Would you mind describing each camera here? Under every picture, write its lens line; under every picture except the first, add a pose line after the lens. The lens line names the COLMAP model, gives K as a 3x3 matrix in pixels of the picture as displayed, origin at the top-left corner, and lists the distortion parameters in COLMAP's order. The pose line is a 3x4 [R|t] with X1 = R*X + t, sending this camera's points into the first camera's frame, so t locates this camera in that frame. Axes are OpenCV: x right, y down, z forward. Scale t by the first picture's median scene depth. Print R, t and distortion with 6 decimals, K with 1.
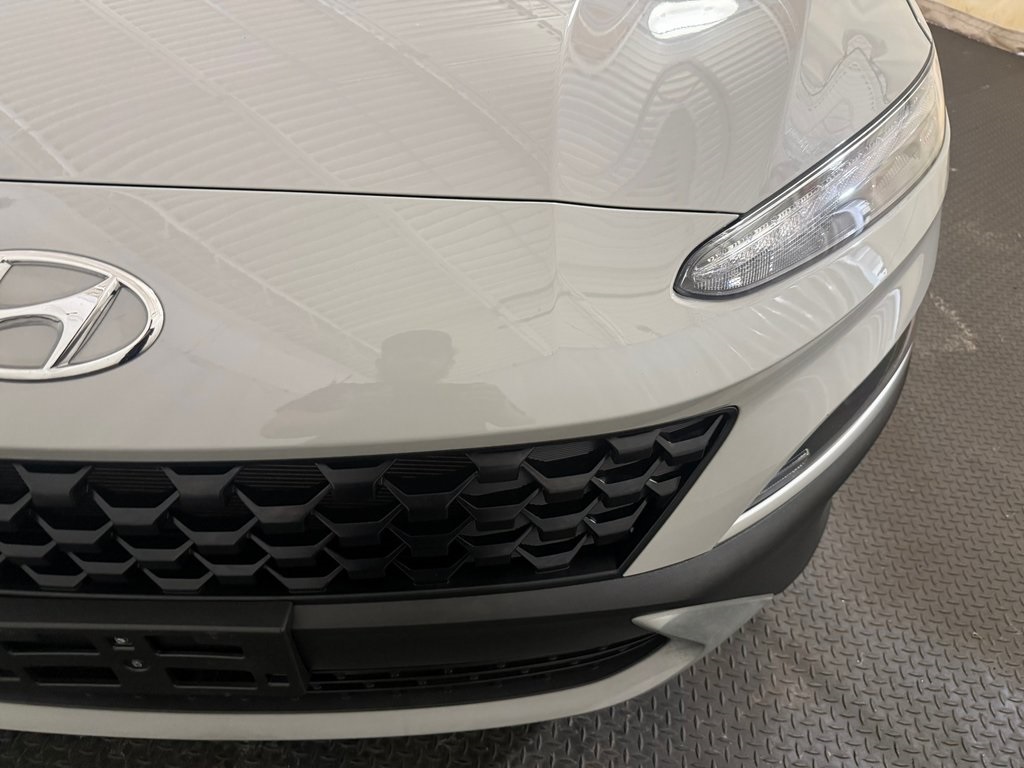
lens RADIAL K [[725.1, 0, 517.8], [0, 725.1, 389.0], [0, 0, 1]] dist [0.015815, -0.022643]
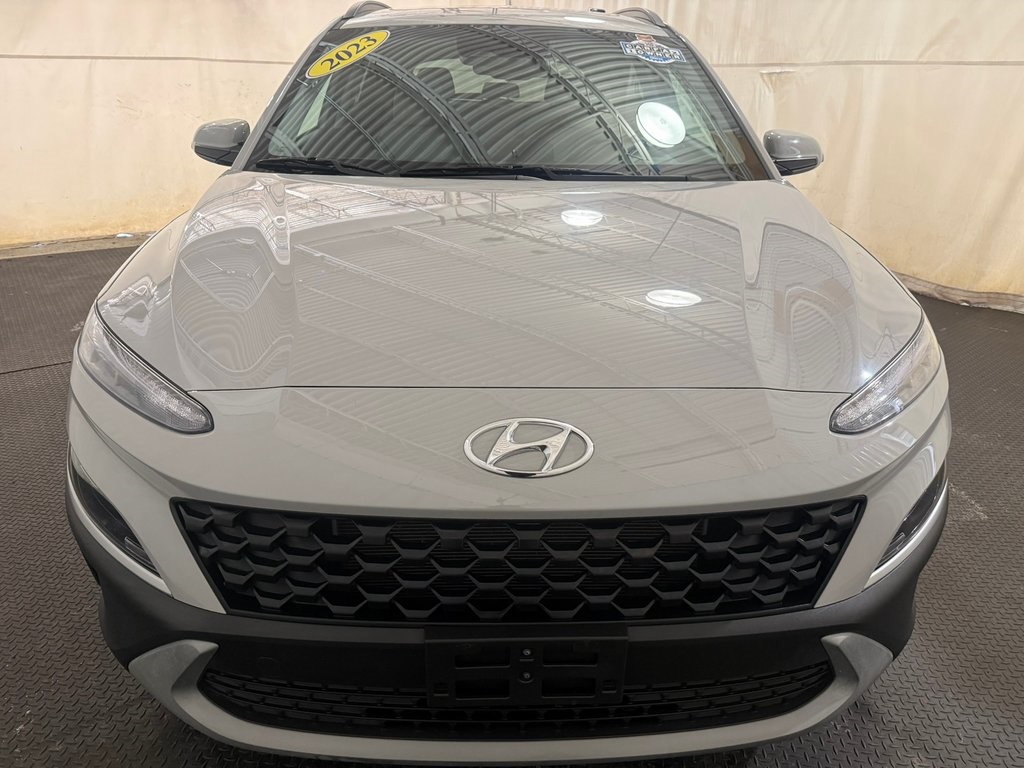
lens RADIAL K [[725.1, 0, 509.3], [0, 725.1, 386.6], [0, 0, 1]] dist [0.015815, -0.022643]
pose [[0.999303, -0.036529, 0.007721, -0.321578], [0.037031, 0.943263, -0.329974, 0.179708], [0.004771, 0.330030, 0.943959, -0.434168]]
